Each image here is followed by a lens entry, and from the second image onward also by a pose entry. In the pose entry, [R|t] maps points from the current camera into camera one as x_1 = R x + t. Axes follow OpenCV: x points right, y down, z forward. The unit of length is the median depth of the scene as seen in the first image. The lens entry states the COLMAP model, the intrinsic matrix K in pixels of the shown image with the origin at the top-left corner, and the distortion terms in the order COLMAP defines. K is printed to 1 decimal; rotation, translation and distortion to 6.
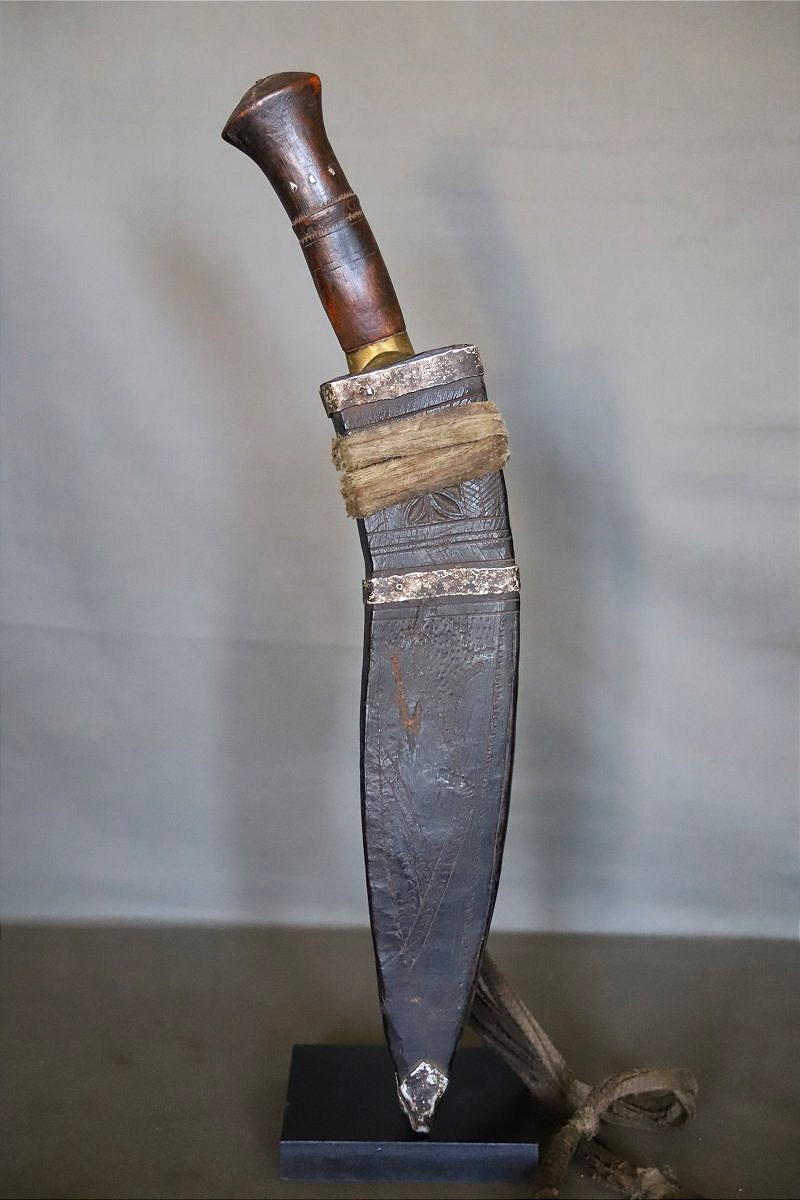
lens RADIAL K [[2049.4, 0, 400.0], [0, 2049.4, 600.0], [0, 0, 1]] dist [0.042342, 0.190697]
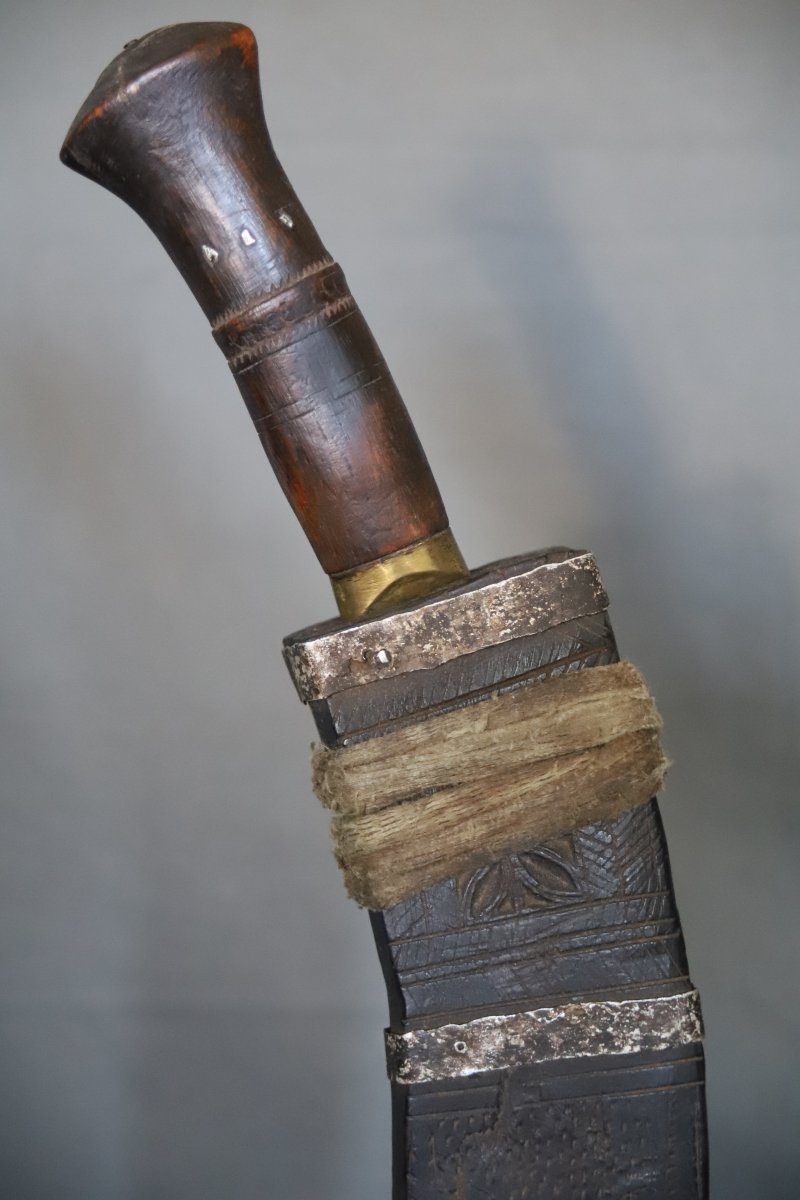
lens RADIAL K [[2500.6, 0, 400.0], [0, 2500.6, 600.0], [0, 0, 1]] dist [0.173349, 0.257322]
pose [[0.998949, -0.045767, 0.002434, -0.011384], [0.045826, 0.998243, -0.037560, -0.091861], [-0.000711, 0.037633, 0.999291, 0.392614]]
